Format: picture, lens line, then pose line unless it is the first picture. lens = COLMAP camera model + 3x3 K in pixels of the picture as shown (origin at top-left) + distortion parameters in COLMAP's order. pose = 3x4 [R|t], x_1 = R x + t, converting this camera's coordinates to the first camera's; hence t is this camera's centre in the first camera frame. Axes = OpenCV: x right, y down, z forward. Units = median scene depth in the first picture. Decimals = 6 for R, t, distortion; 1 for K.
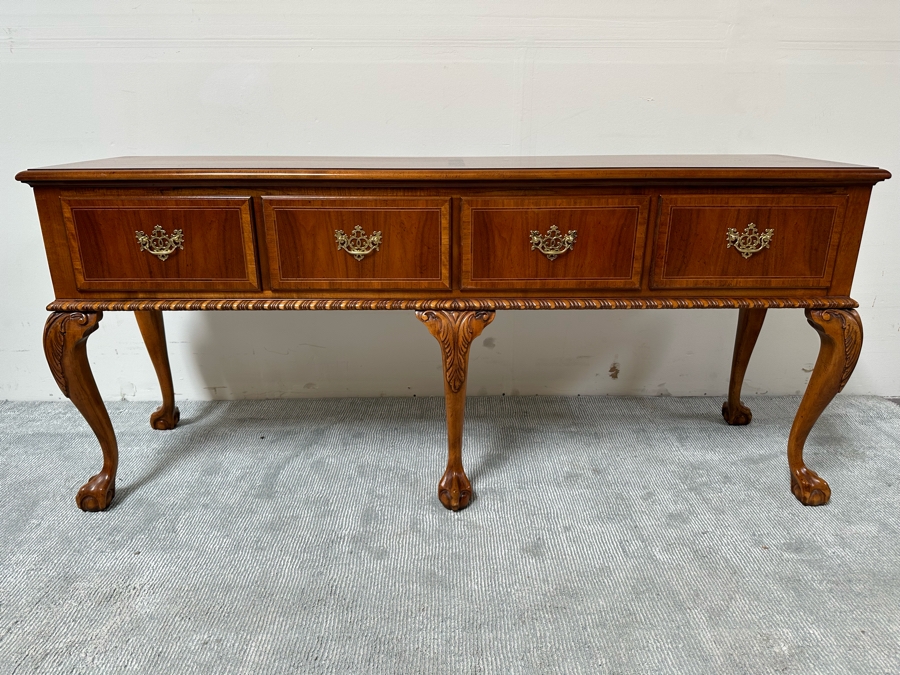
lens RADIAL K [[632.7, 0, 445.2], [0, 632.7, 341.5], [0, 0, 1]] dist [0.048034, -0.061174]
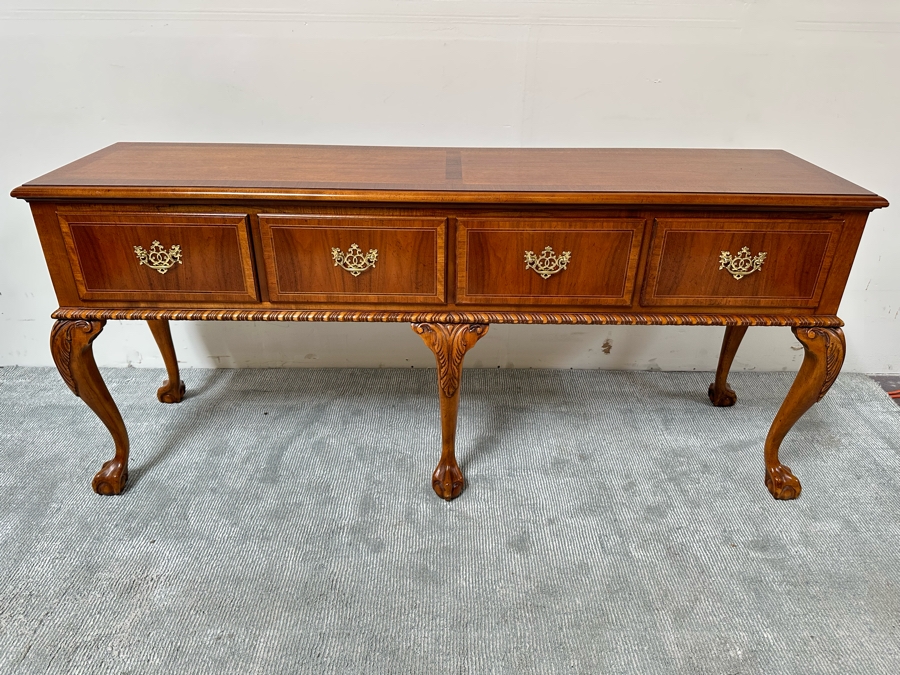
lens RADIAL K [[632.7, 0, 446.5], [0, 632.7, 334.7], [0, 0, 1]] dist [0.048034, -0.061174]
pose [[0.999890, 0.014781, -0.000903, 0.011653], [-0.014482, 0.988769, 0.148746, -0.184483], [0.003091, -0.148716, 0.988875, -0.016677]]
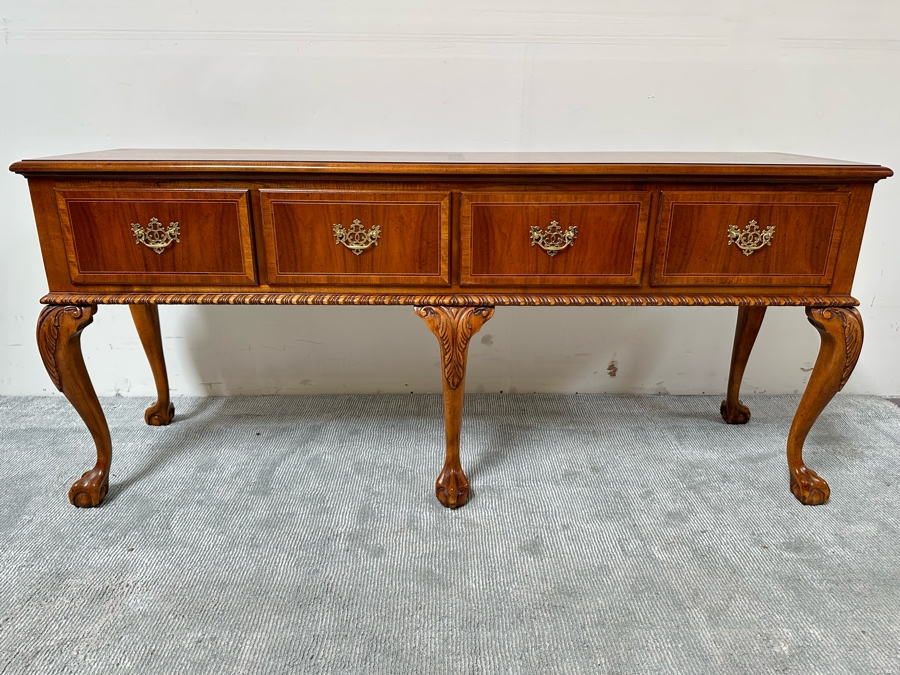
lens RADIAL K [[632.7, 0, 445.3], [0, 632.7, 339.2], [0, 0, 1]] dist [0.048034, -0.061174]
pose [[0.999959, 0.006214, 0.006519, -0.004342], [-0.006205, 0.999980, -0.001500, 0.004253], [-0.006528, 0.001459, 0.999978, 0.009132]]
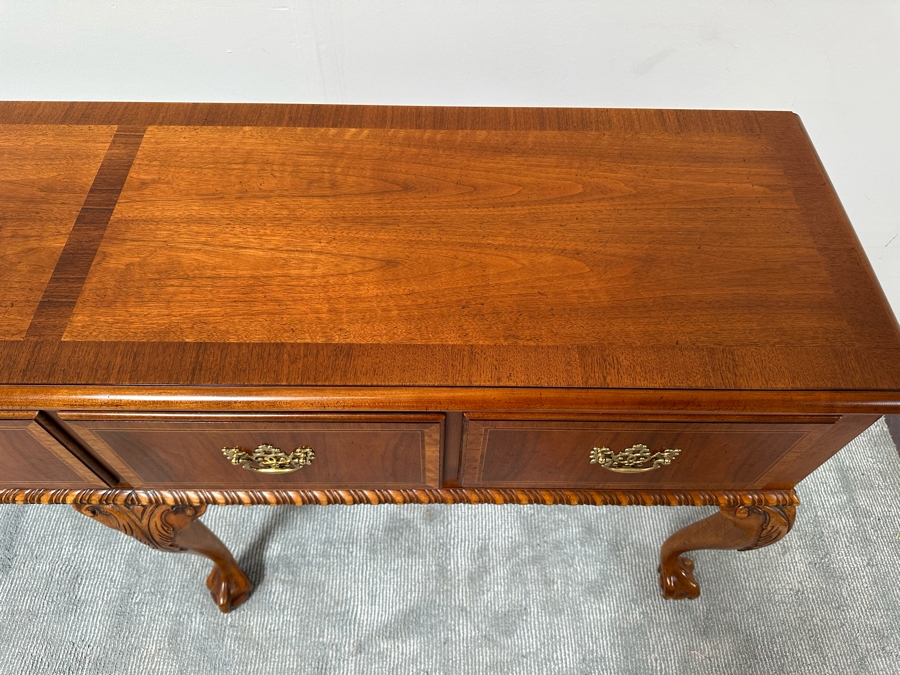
lens RADIAL K [[641.5, 0, 459.7], [0, 641.5, 323.6], [0, 0, 1]] dist [0.001814, -0.026142]
pose [[0.999696, 0.014155, 0.020190, 0.312100], [-0.023386, 0.803866, 0.594351, -0.559026], [-0.007817, -0.594642, 0.803953, 0.616224]]
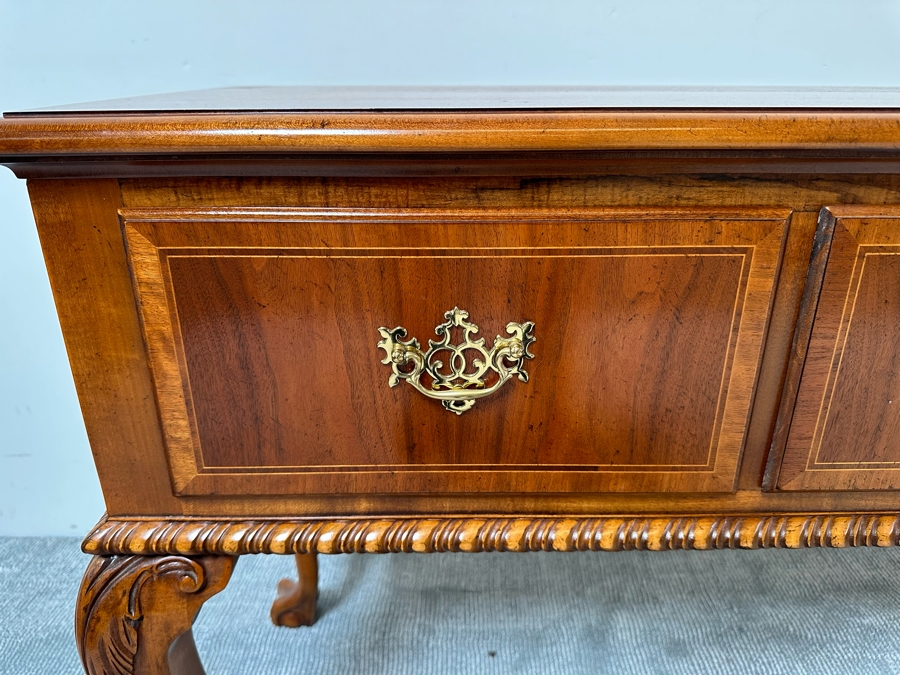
lens RADIAL K [[632.7, 0, 451.9], [0, 632.7, 342.0], [0, 0, 1]] dist [0.048034, -0.061174]
pose [[0.999988, -0.001724, 0.004490, -0.435225], [0.001454, 0.998231, 0.059442, -0.176379], [-0.004584, -0.059434, 0.998222, 0.677601]]
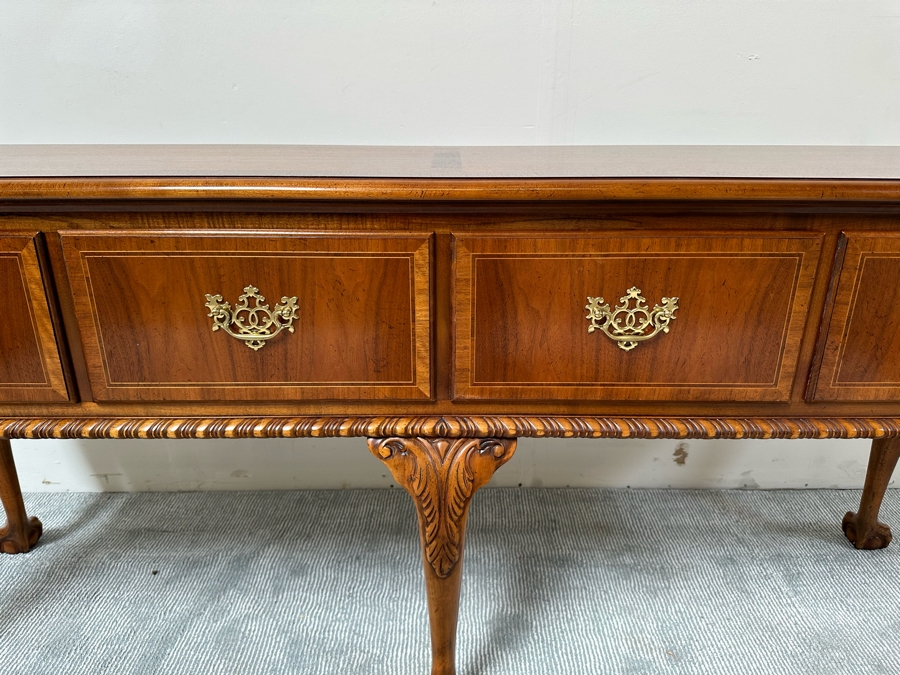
lens RADIAL K [[641.5, 0, 450.5], [0, 641.5, 332.1], [0, 0, 1]] dist [0.001814, -0.026142]
pose [[0.999991, 0.004224, 0.001061, 0.022234], [-0.004243, 0.999814, 0.018816, -0.150266], [-0.000981, -0.018820, 0.999822, 0.463565]]
